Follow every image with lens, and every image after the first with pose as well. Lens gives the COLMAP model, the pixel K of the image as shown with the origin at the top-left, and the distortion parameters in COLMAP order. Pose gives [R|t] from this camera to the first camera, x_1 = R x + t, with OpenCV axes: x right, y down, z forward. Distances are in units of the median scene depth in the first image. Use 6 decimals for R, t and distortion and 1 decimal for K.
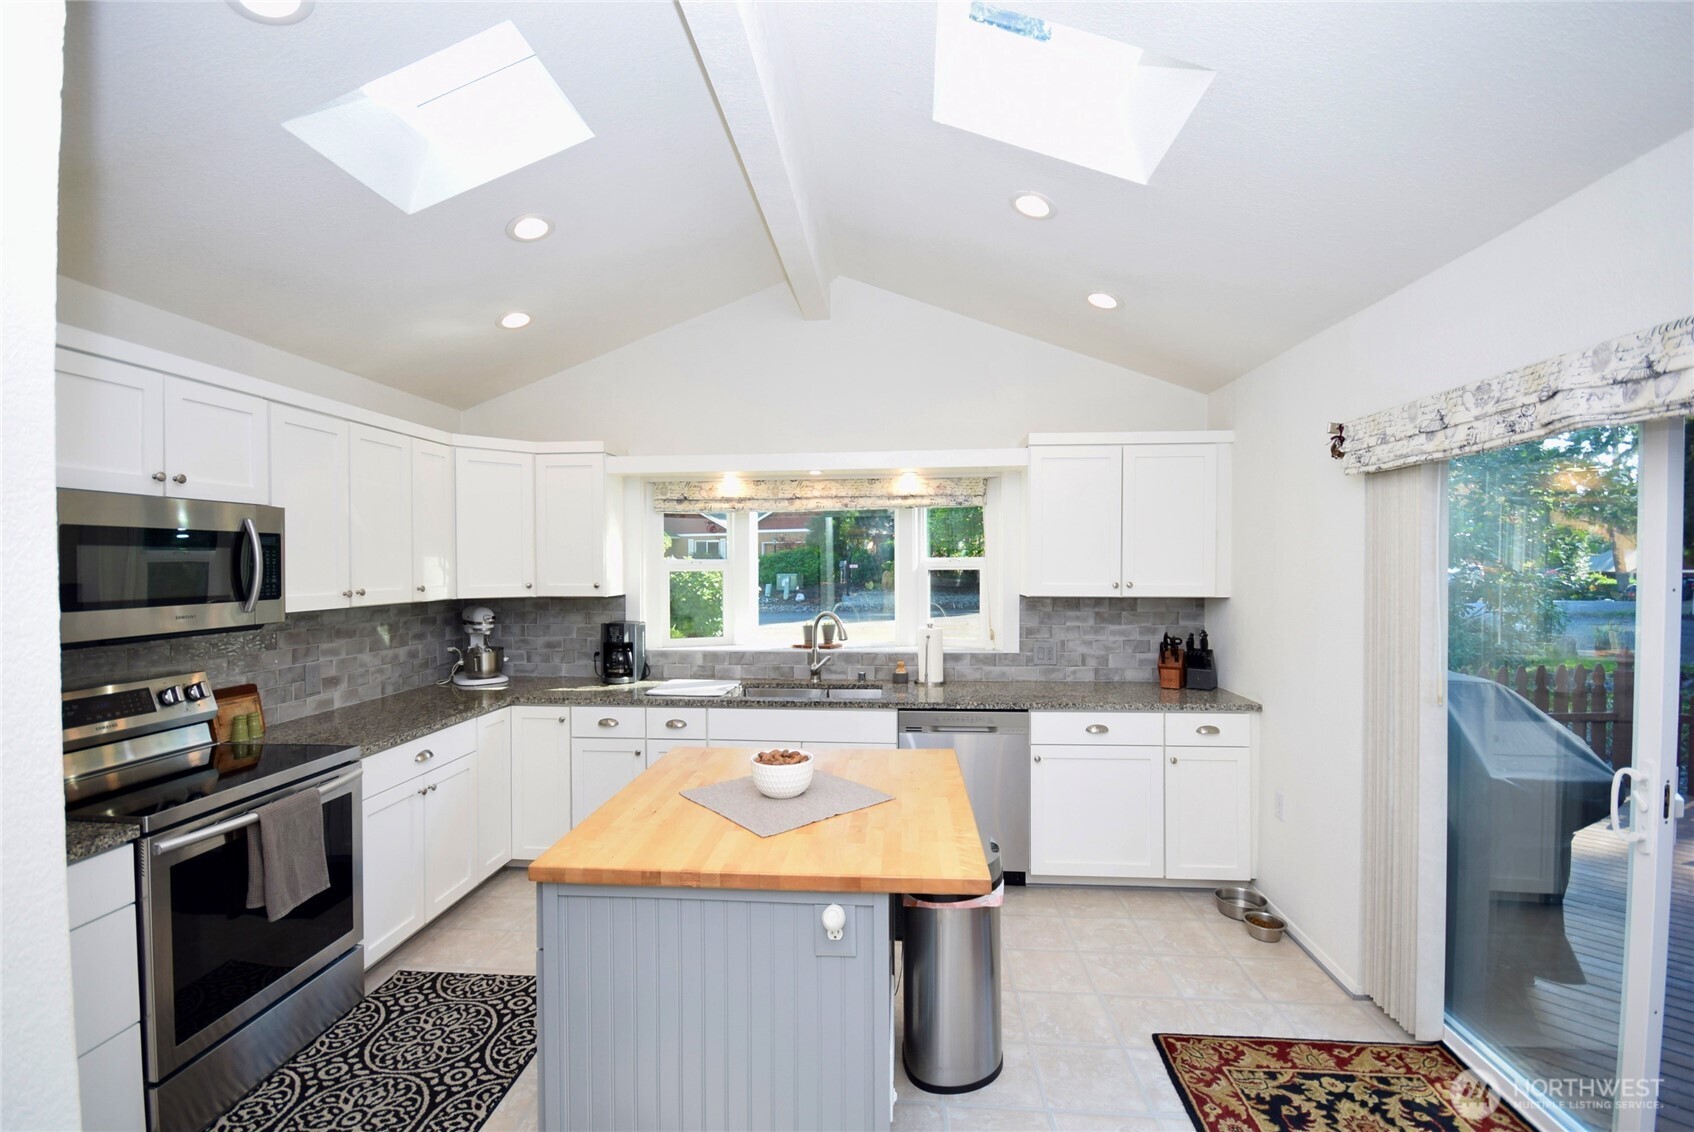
lens RADIAL K [[749.8, 0, 835.6], [0, 749.8, 576.8], [0, 0, 1]] dist [0.005201, -0.003783]
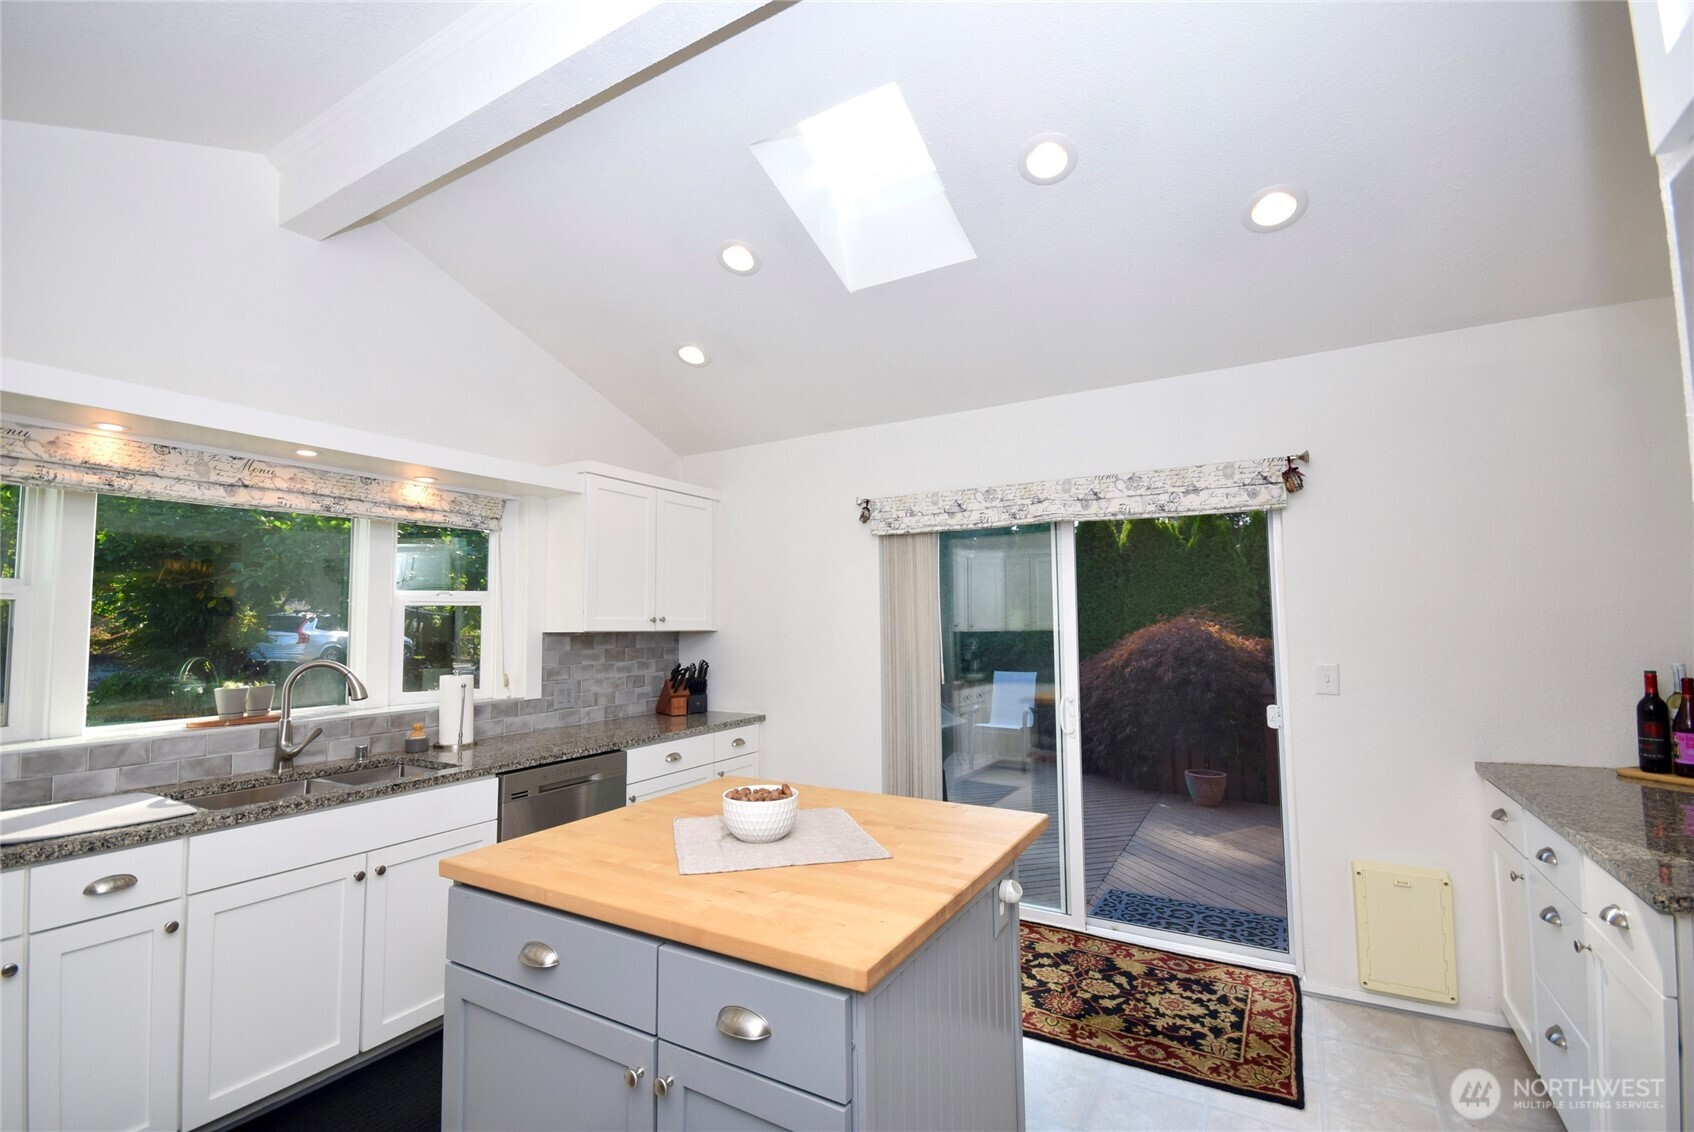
lens RADIAL K [[749.8, 0, 844.0], [0, 749.8, 579.2], [0, 0, 1]] dist [0.005201, -0.003783]
pose [[0.433217, 0.054487, 0.899641, -0.439969], [0.025701, 0.997018, -0.072761, 0.036417], [-0.900923, 0.054643, 0.430525, 0.298748]]
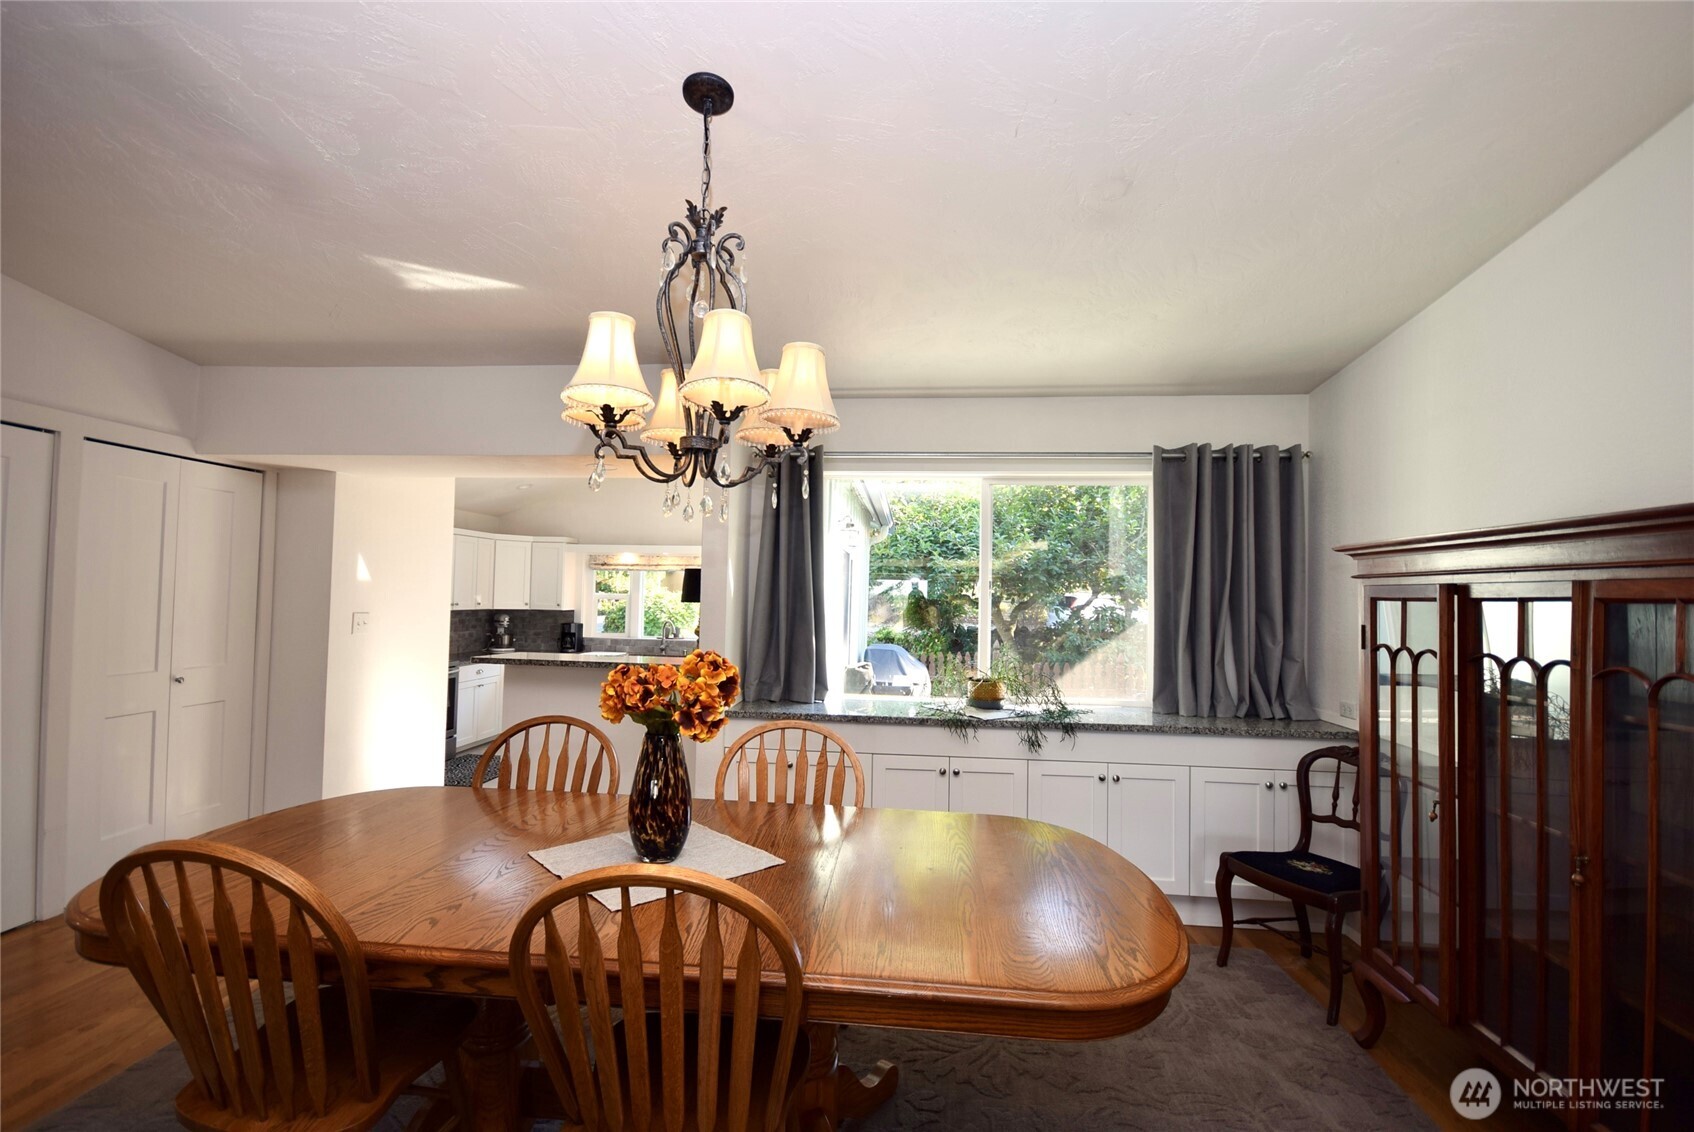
lens RADIAL K [[749.8, 0, 849.6], [0, 749.8, 575.0], [0, 0, 1]] dist [0.005201, -0.003783]
pose [[0.999685, 0.024907, 0.002986, 0.514188], [-0.024735, 0.998540, -0.048018, 0.009078], [-0.004177, 0.047929, 0.998842, -1.171848]]
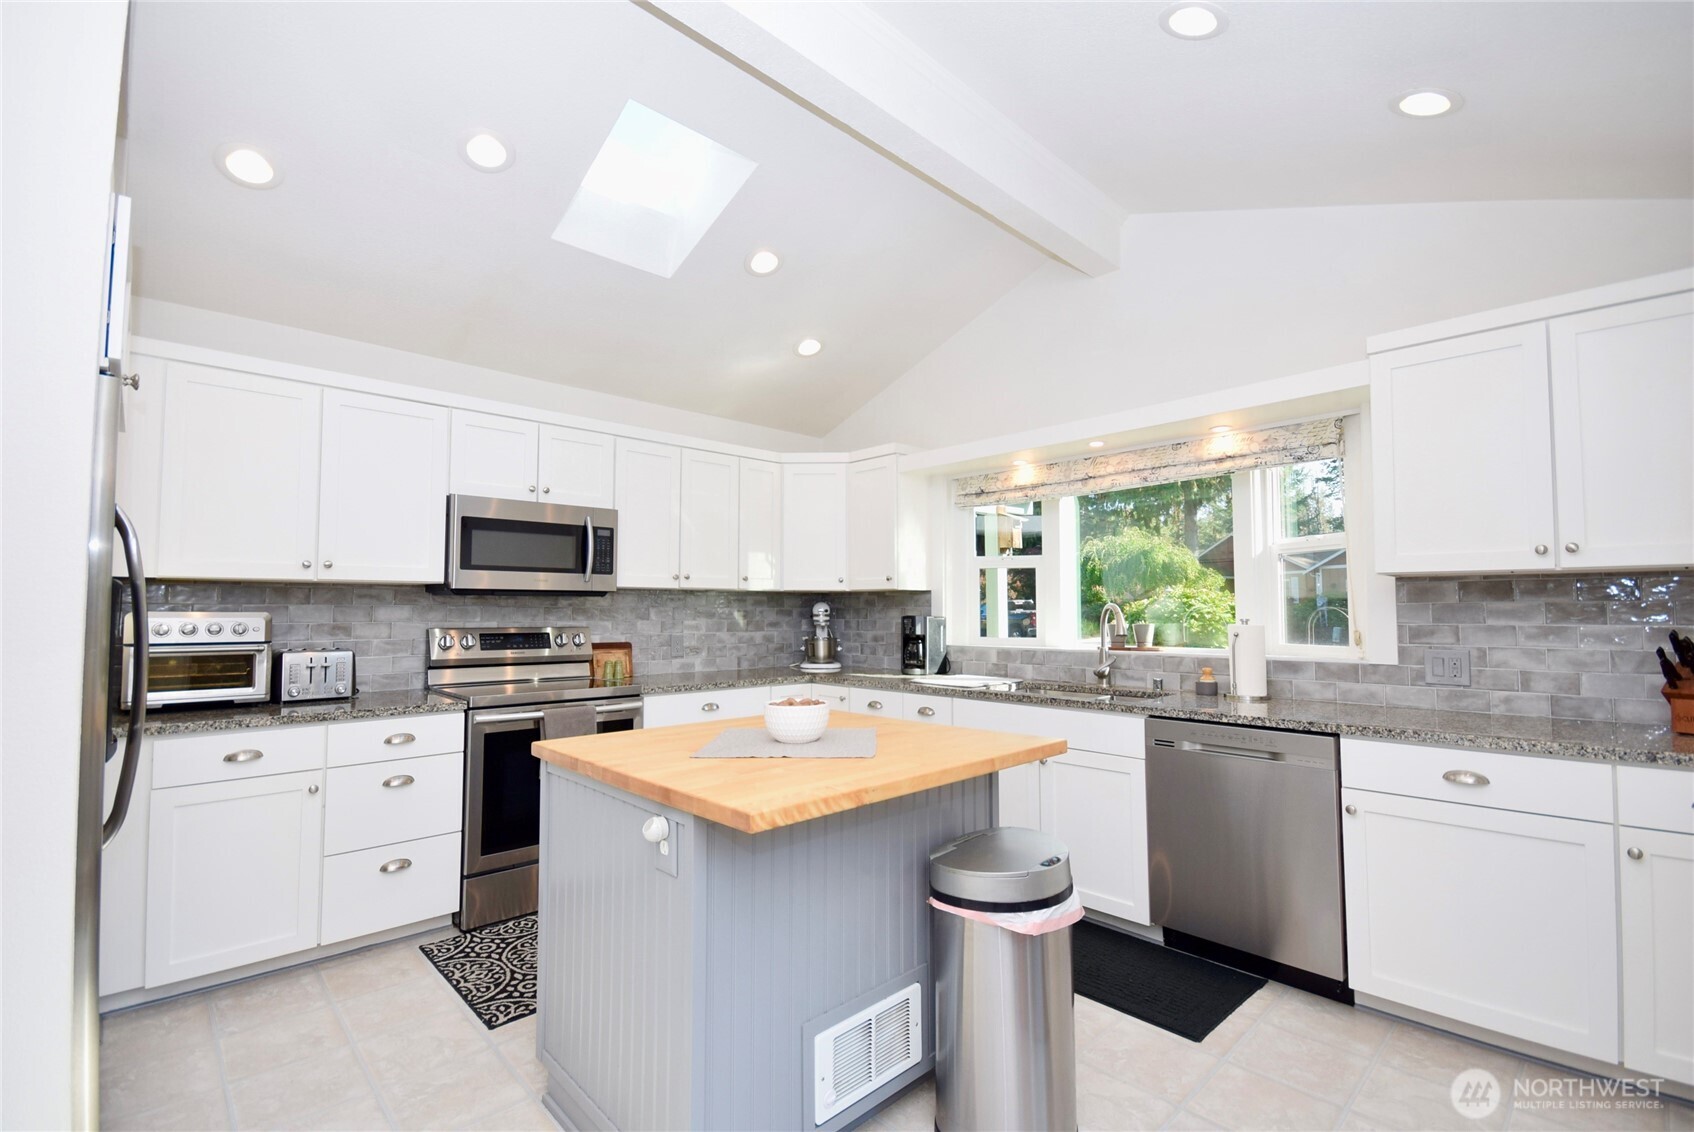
lens RADIAL K [[749.8, 0, 839.1], [0, 749.8, 574.8], [0, 0, 1]] dist [0.005201, -0.003783]
pose [[0.743917, -0.029355, -0.667627, 0.345342], [-0.015554, 0.998004, -0.061213, 0.074323], [0.668091, 0.055922, 0.741975, 0.171289]]
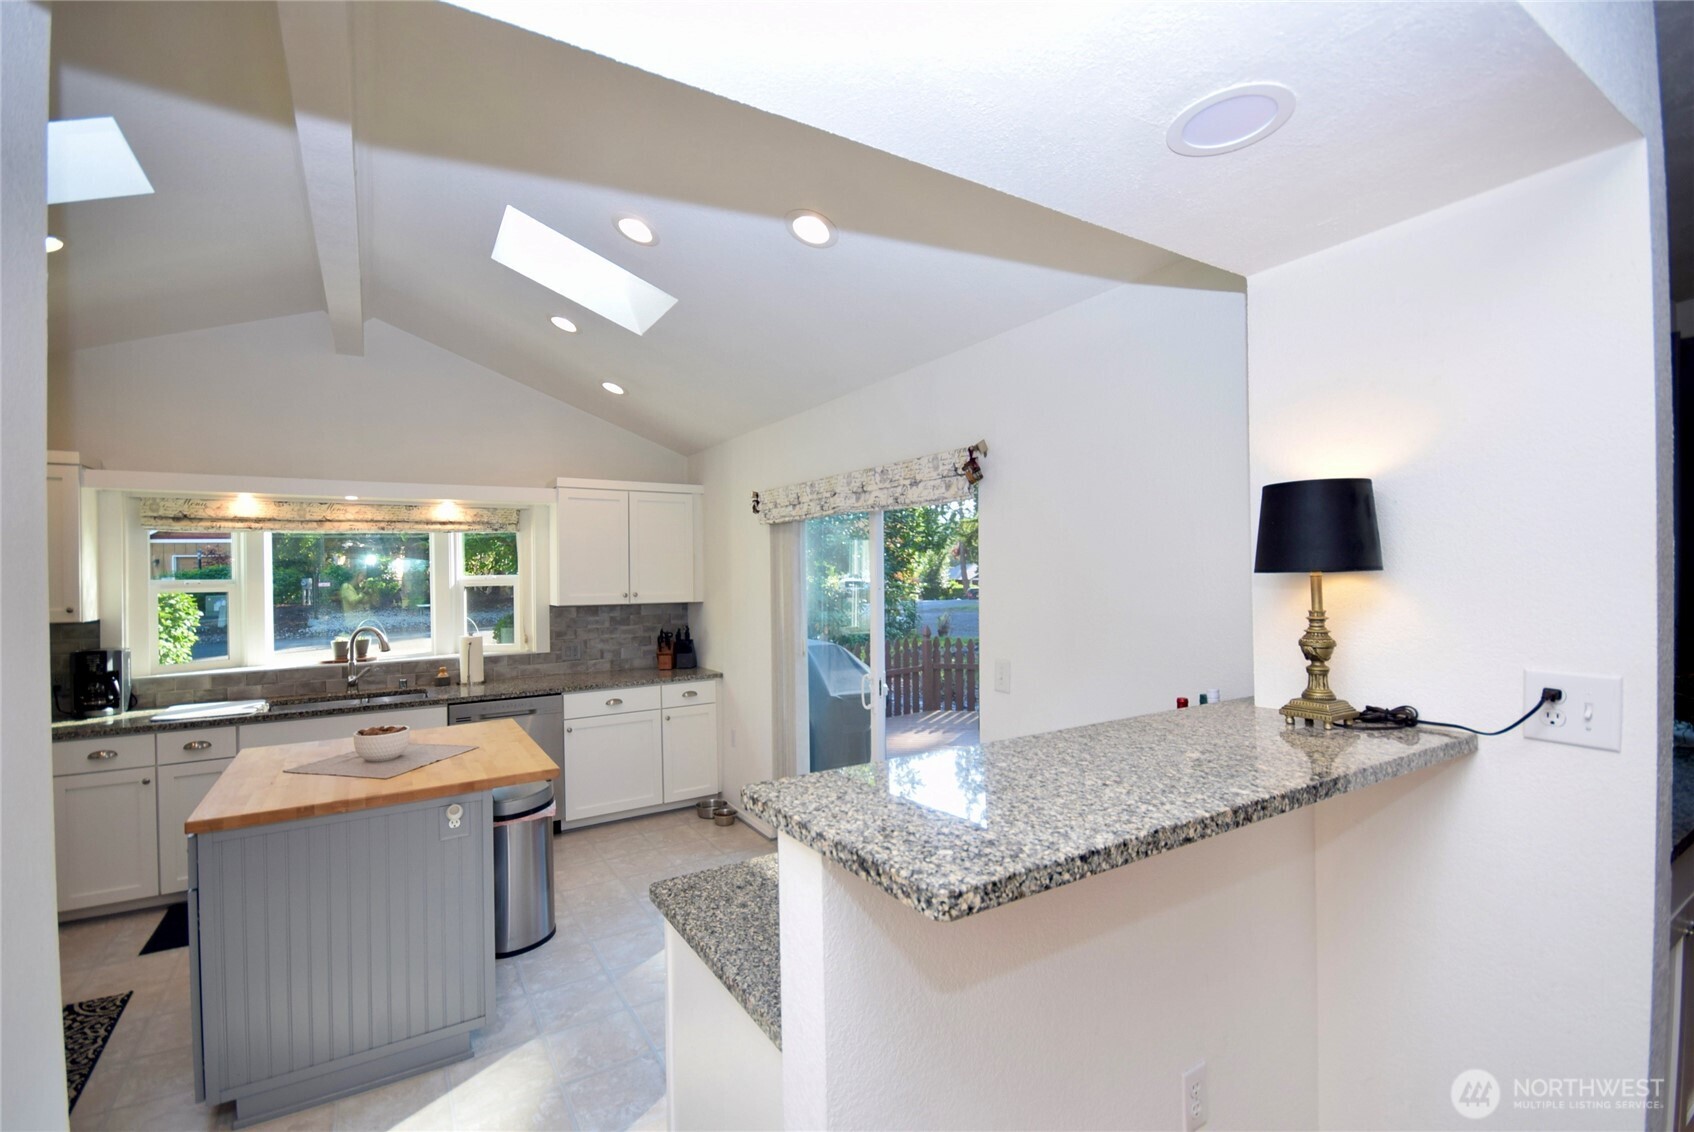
lens RADIAL K [[749.8, 0, 841.1], [0, 749.8, 575.8], [0, 0, 1]] dist [0.005201, -0.003783]
pose [[0.800409, -0.009227, 0.599384, -0.117615], [0.022220, 0.999651, -0.014283, 0.004074], [-0.599043, 0.024750, 0.800334, -0.295437]]
